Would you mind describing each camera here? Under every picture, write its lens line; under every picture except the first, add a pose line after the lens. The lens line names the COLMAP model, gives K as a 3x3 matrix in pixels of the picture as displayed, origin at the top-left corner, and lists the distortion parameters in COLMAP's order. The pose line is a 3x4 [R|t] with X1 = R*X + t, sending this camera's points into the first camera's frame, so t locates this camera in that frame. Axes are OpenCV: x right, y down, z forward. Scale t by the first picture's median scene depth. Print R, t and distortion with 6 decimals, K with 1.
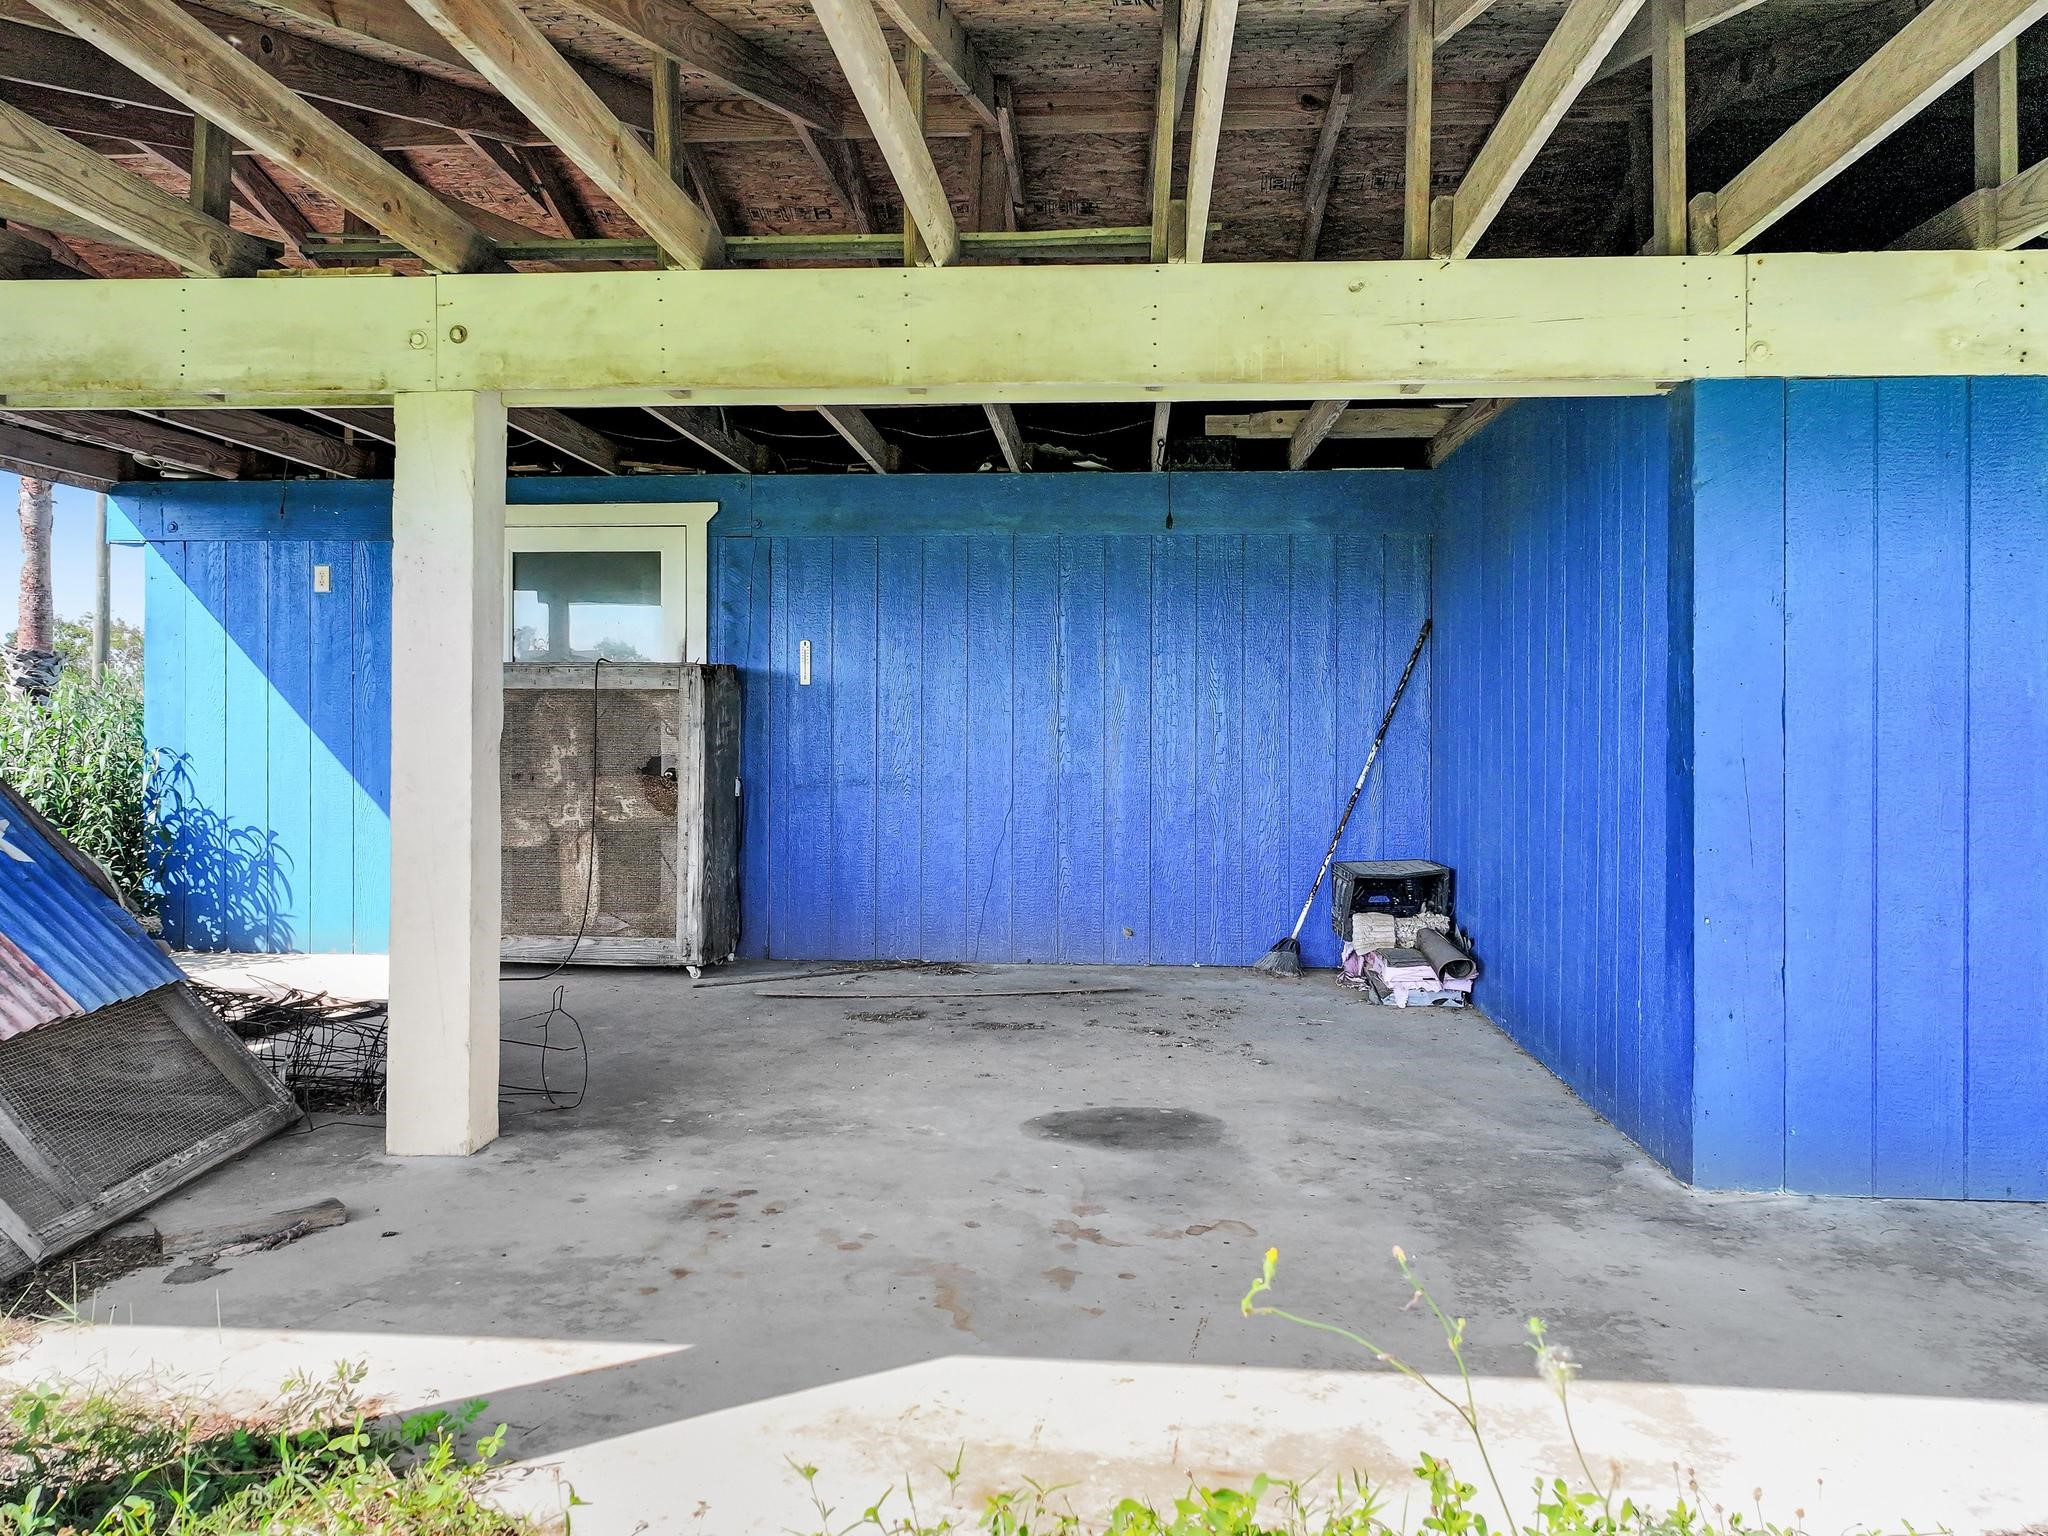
lens RADIAL K [[1606.8, 0, 1024.0], [0, 1606.8, 768.0], [0, 0, 1]] dist [-0.012146, -0.008147]
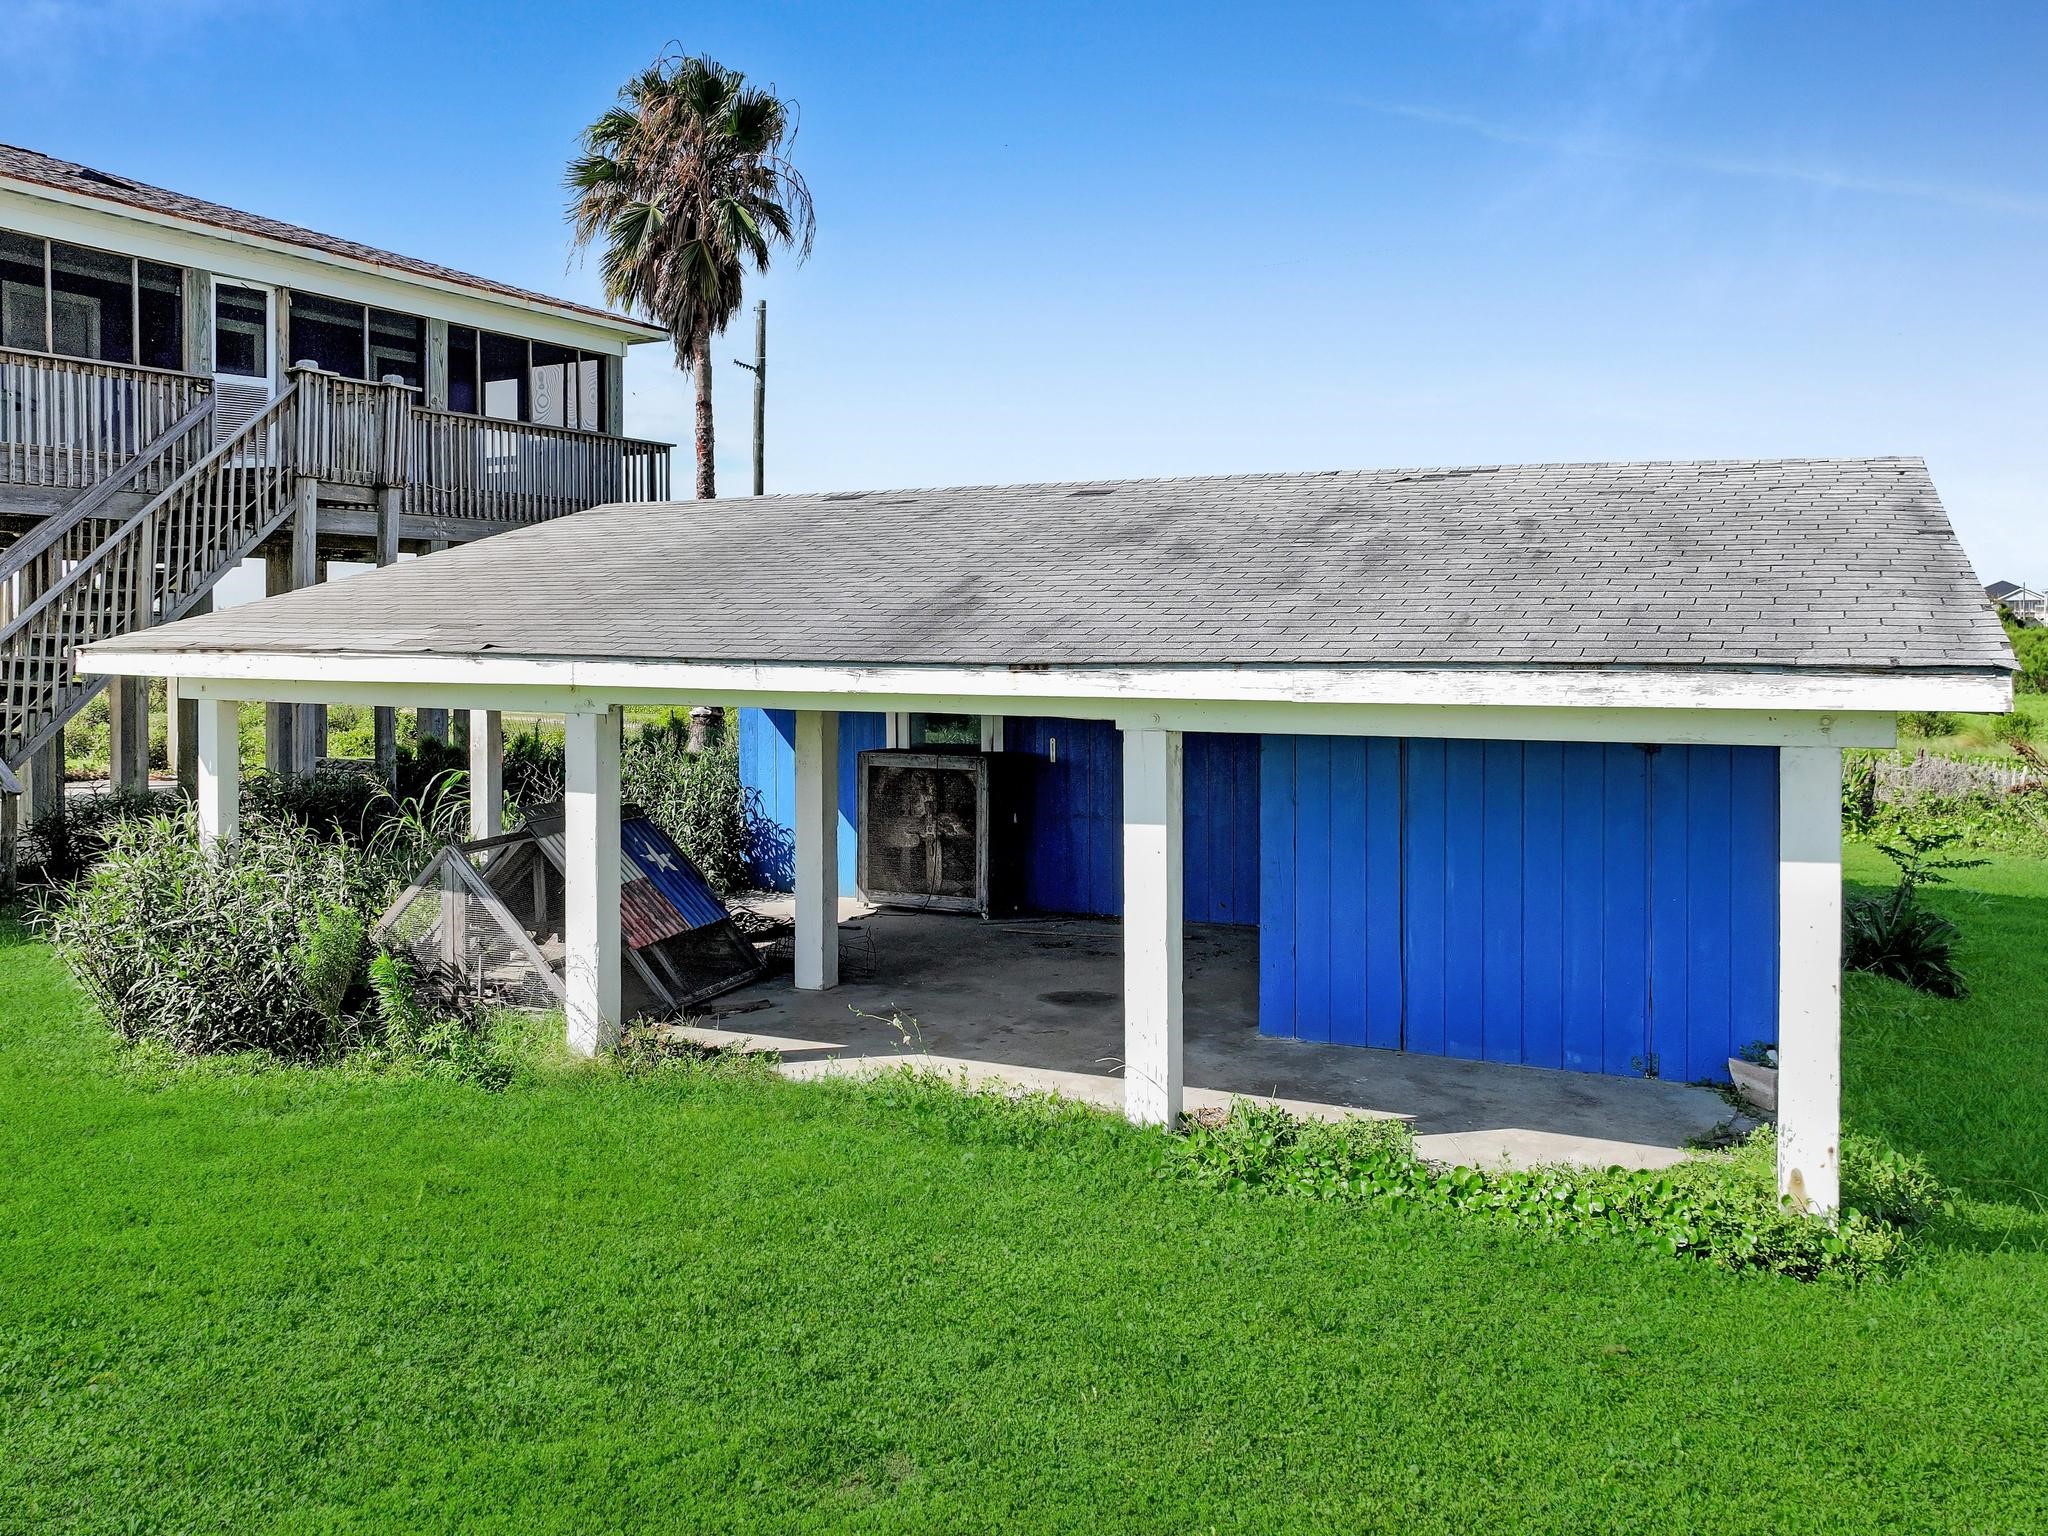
lens RADIAL K [[1655.2, 0, 1024.0], [0, 1655.2, 768.0], [0, 0, 1]] dist [0.005032, 0.001540]
pose [[0.928646, 0.015210, -0.370656, 0.566475], [0.005718, 0.998454, 0.055298, -0.158248], [0.370924, -0.053472, 0.927122, -0.807139]]
